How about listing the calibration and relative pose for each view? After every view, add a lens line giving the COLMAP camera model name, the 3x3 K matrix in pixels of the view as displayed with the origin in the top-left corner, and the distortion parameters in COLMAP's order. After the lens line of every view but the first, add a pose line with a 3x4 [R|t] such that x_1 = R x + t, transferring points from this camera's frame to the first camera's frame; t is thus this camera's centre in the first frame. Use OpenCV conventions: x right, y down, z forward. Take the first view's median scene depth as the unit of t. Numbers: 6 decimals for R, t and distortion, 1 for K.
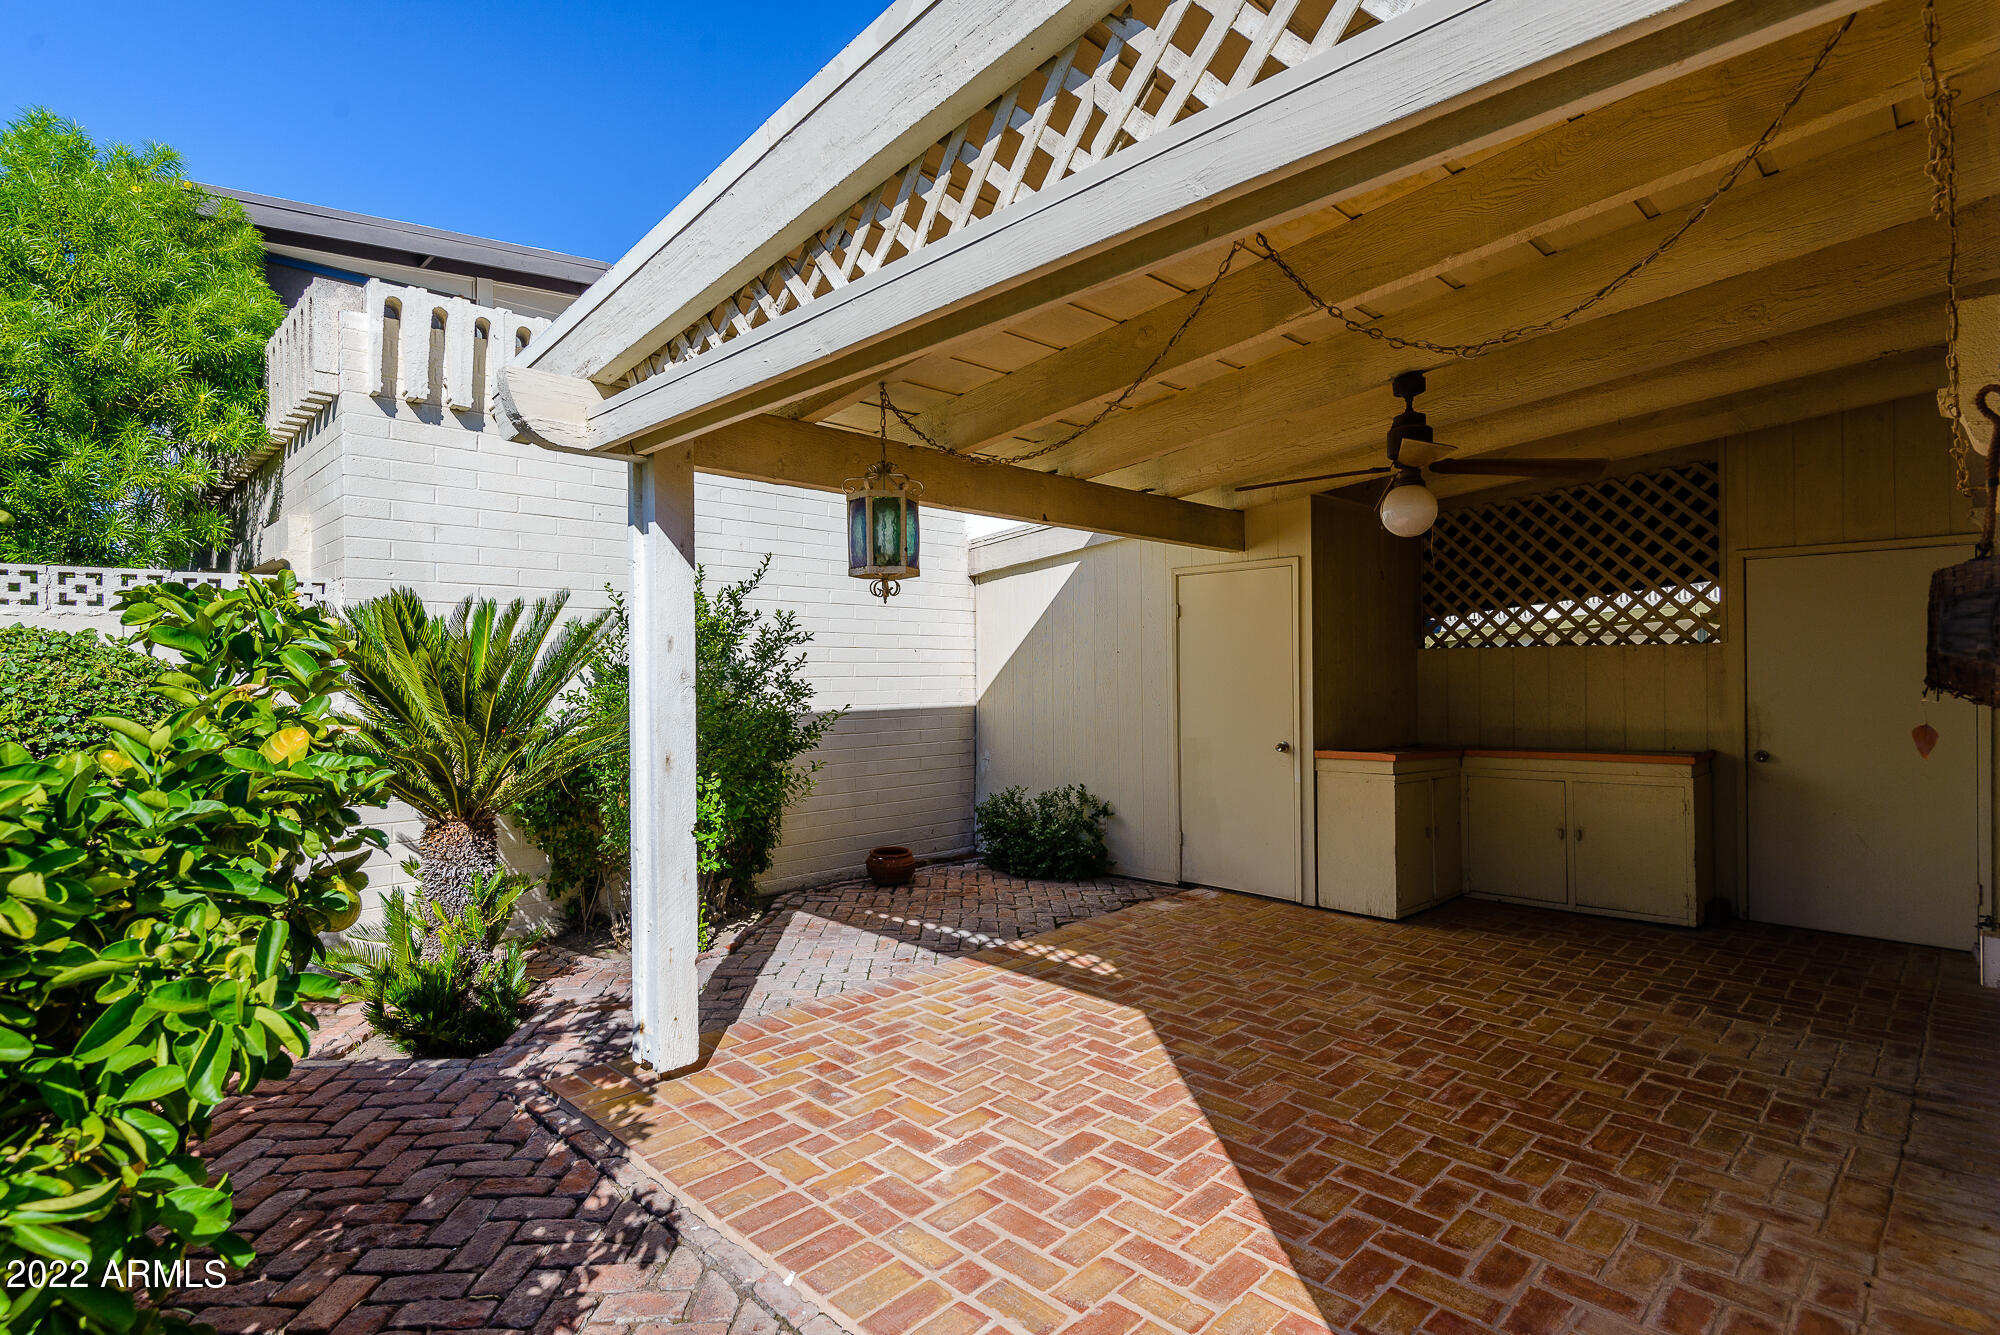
lens RADIAL K [[987.3, 0, 976.9], [0, 987.3, 664.3], [0, 0, 1]] dist [0.034999, -0.032546]
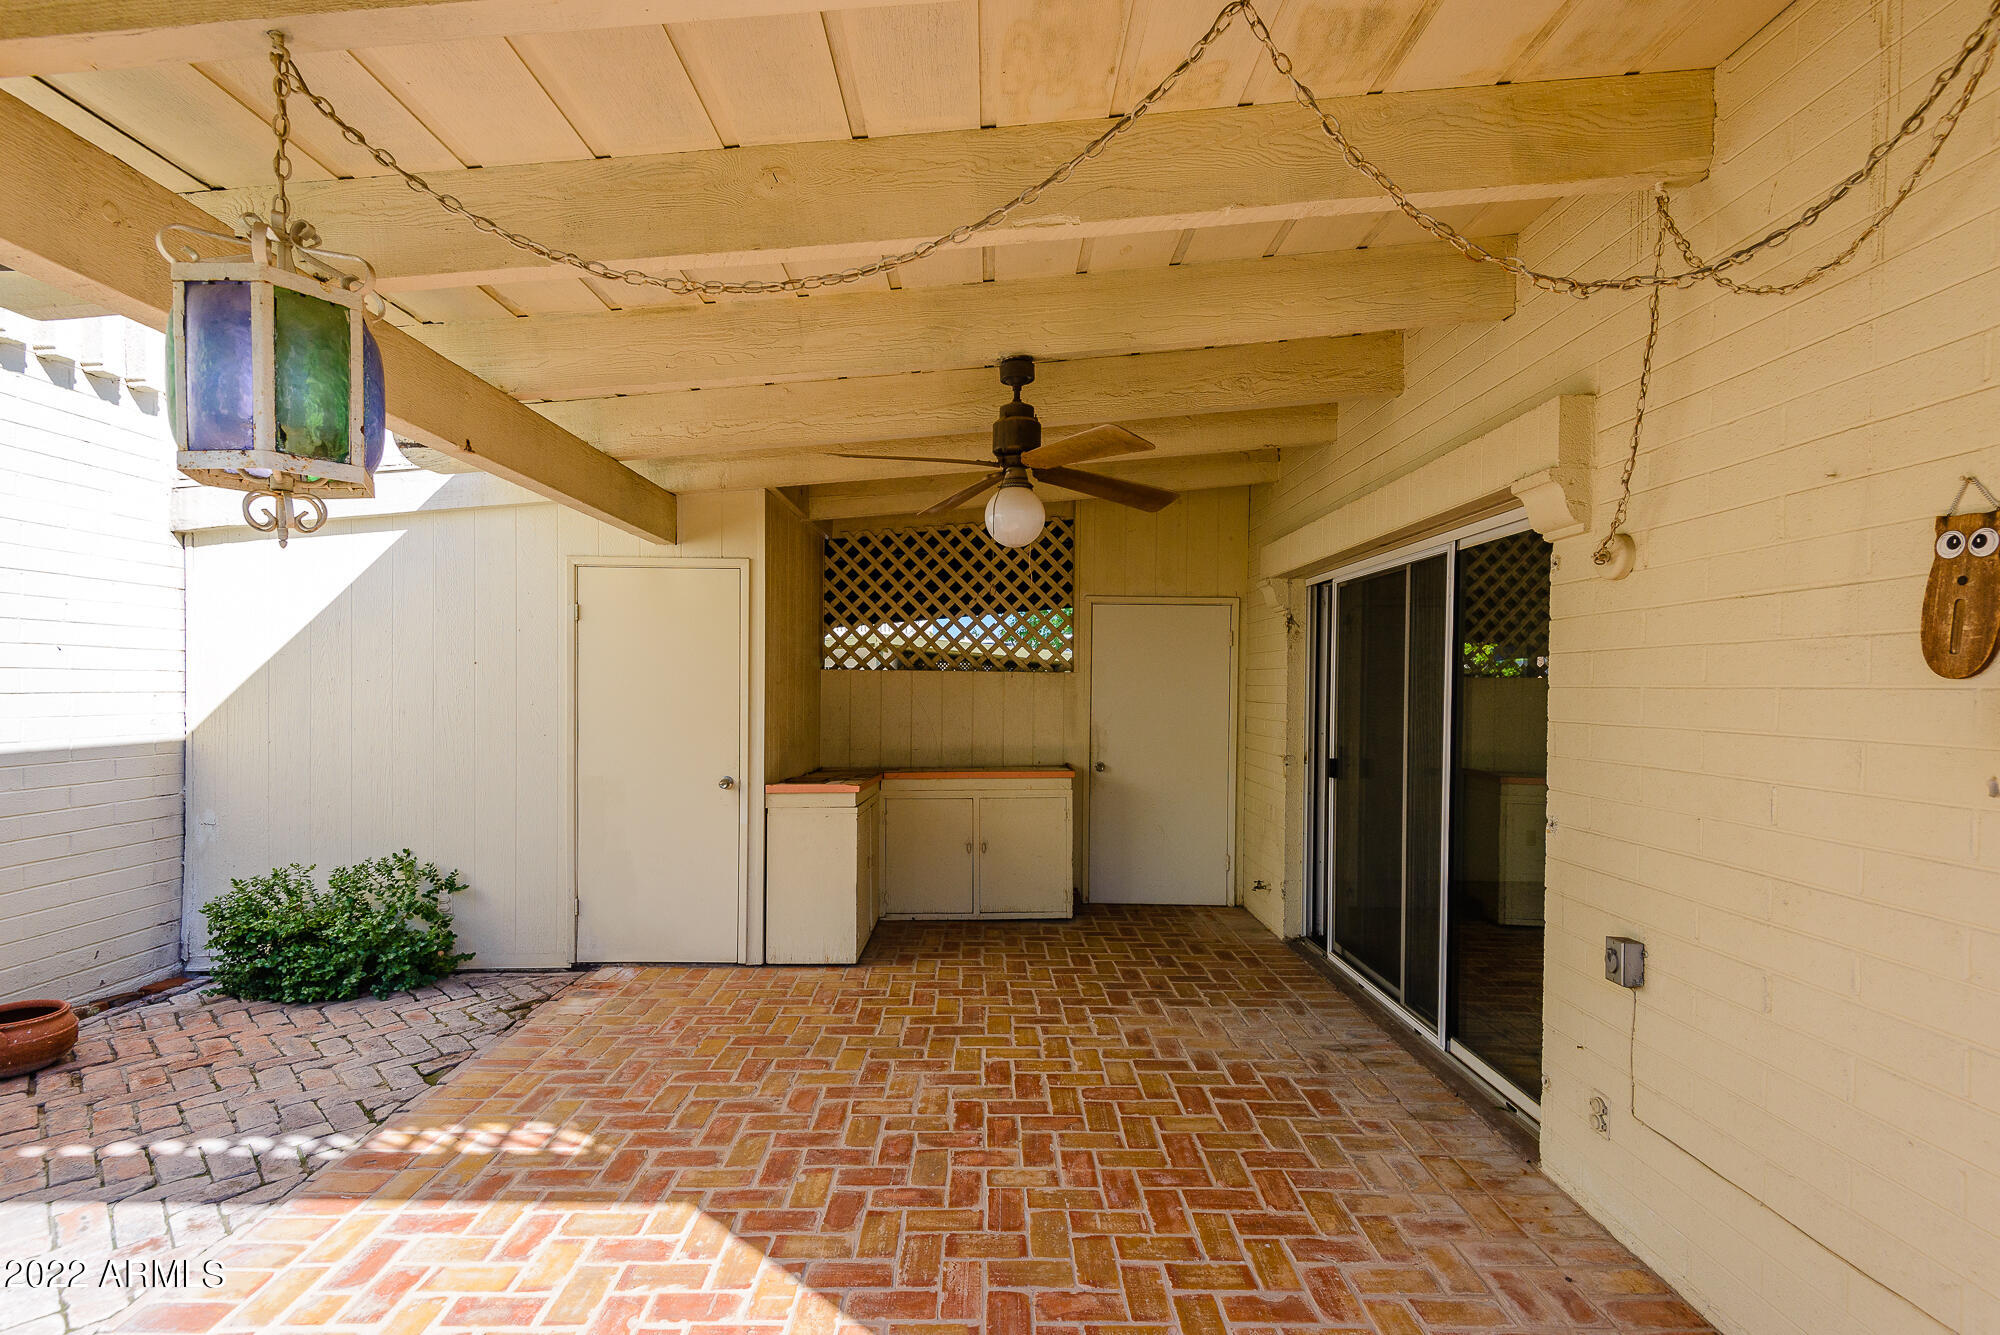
lens RADIAL K [[919.5, 0, 994.1], [0, 919.5, 695.2], [0, 0, 1]] dist [0.037889, -0.027633]
pose [[0.685593, 0.005893, 0.727961, -0.130454], [-0.020616, 0.999723, 0.011322, -0.005666], [-0.727693, -0.022770, 0.685525, 0.362788]]
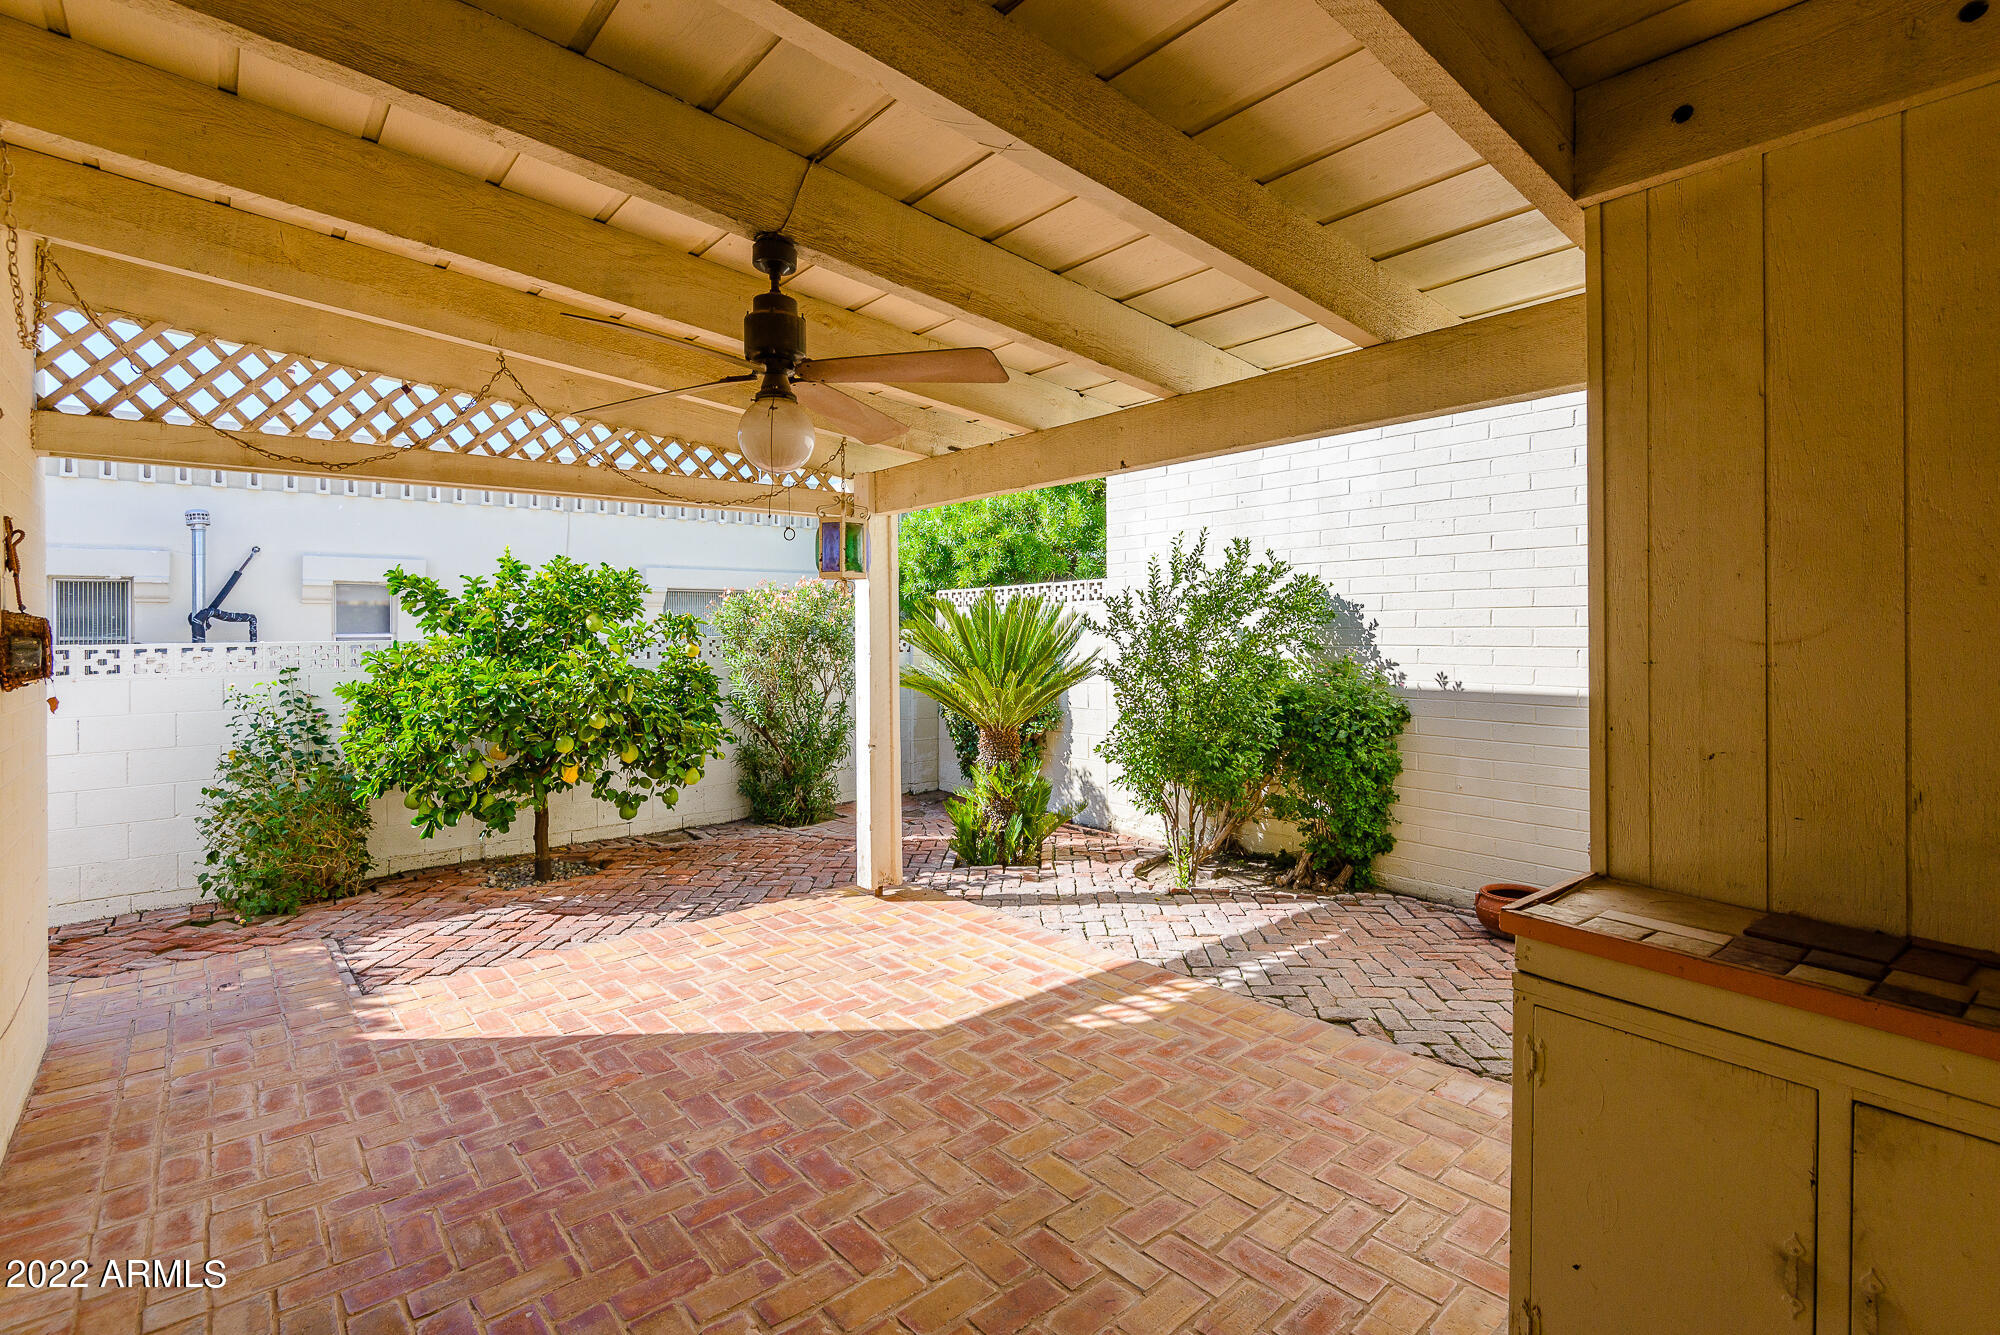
lens RADIAL K [[904.9, 0, 1000.0], [0, 904.9, 667.5], [0, 0, 1]] dist [0.035323, -0.024413]
pose [[-0.051310, 0.048643, -0.997497, 0.833958], [0.015476, 0.998732, 0.047907, -0.016109], [0.998563, -0.012979, -0.051998, 0.944581]]
